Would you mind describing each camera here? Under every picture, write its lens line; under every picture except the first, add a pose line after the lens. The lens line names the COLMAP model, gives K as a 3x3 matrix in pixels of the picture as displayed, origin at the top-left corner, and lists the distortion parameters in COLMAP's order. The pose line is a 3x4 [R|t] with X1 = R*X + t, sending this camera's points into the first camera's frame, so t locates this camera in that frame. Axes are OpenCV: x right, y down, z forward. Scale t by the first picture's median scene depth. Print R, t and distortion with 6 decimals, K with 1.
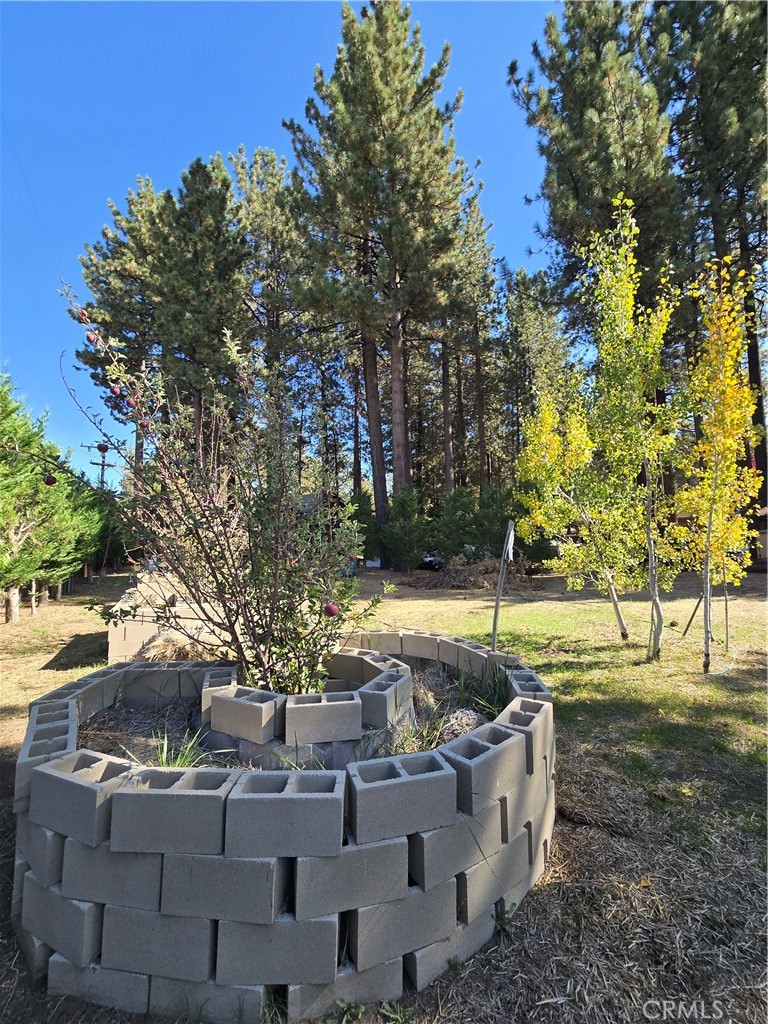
lens RADIAL K [[422.2, 0, 389.6], [0, 422.2, 518.6], [0, 0, 1]] dist [0.000896, 0.000144]
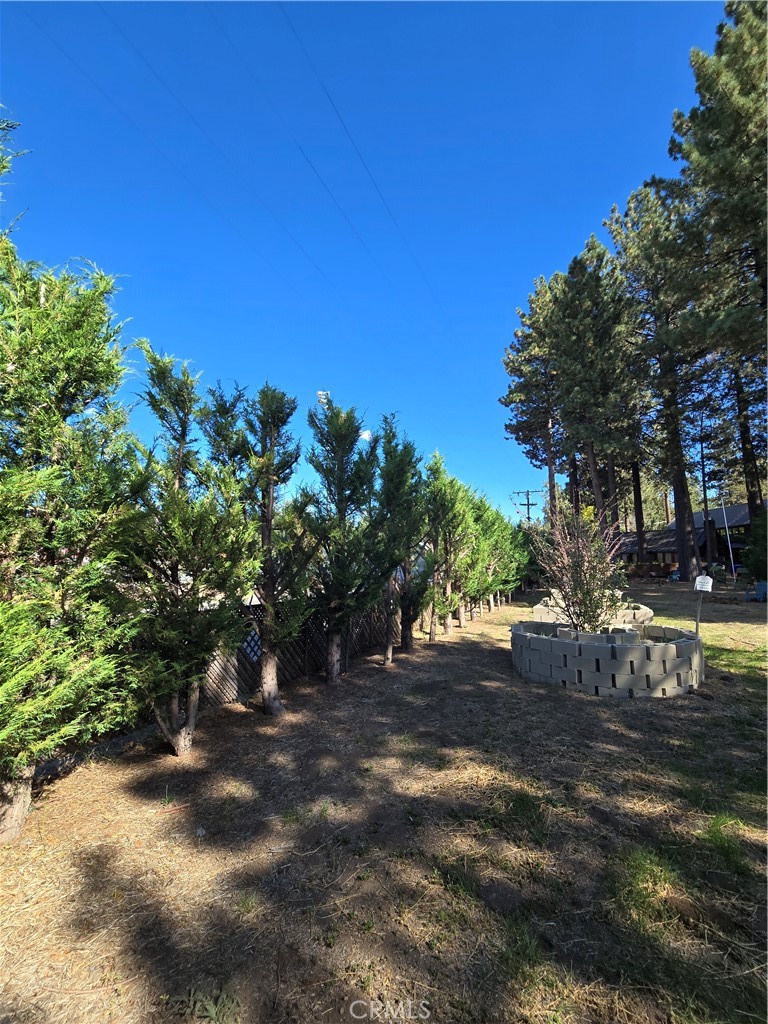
lens RADIAL K [[422.2, 0, 389.6], [0, 422.2, 518.6], [0, 0, 1]] dist [0.000896, 0.000144]
pose [[0.602612, -0.086988, -0.793279, 0.140374], [0.053808, 0.996208, -0.068365, -0.025862], [0.796218, -0.001487, 0.605008, -0.192853]]
